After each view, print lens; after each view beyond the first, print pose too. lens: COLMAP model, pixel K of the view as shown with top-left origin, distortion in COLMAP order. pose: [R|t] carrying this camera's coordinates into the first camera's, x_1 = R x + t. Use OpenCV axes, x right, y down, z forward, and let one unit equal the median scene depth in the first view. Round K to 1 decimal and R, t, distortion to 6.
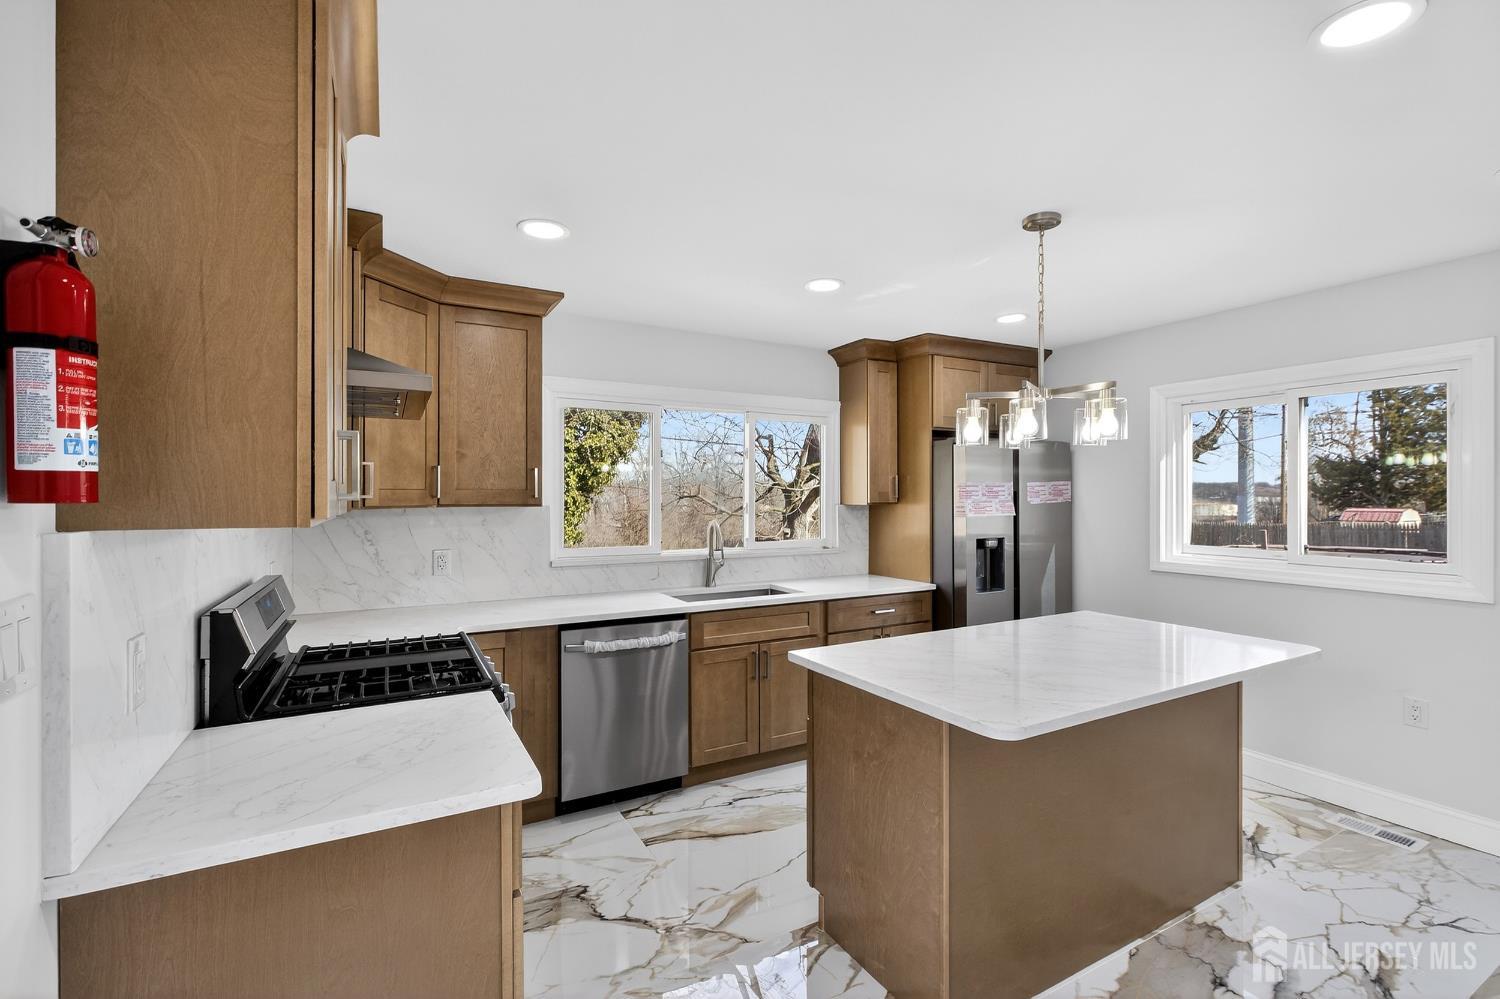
lens RADIAL K [[670.7, 0, 756.1], [0, 670.7, 497.9], [0, 0, 1]] dist [-0.003596, -0.000327]
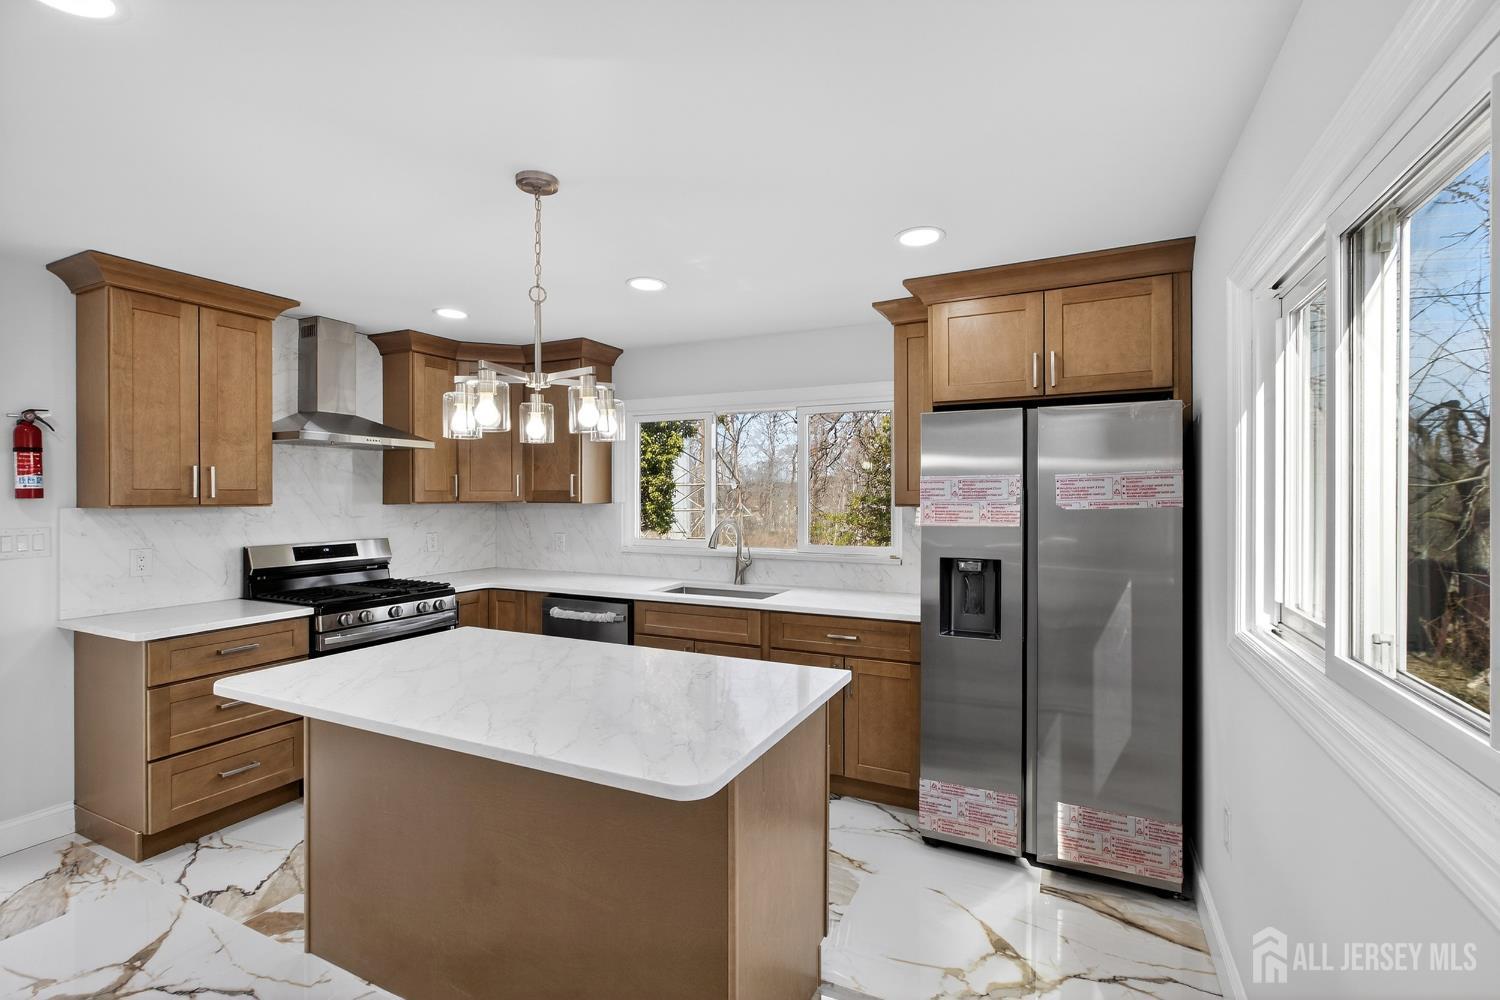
lens RADIAL K [[670.7, 0, 760.0], [0, 670.7, 496.6], [0, 0, 1]] dist [-0.003596, -0.000327]
pose [[0.592747, 0.004628, -0.805375, 0.776525], [-0.005728, 0.999982, 0.001530, -0.002014], [0.805368, 0.003706, 0.592763, 0.427594]]
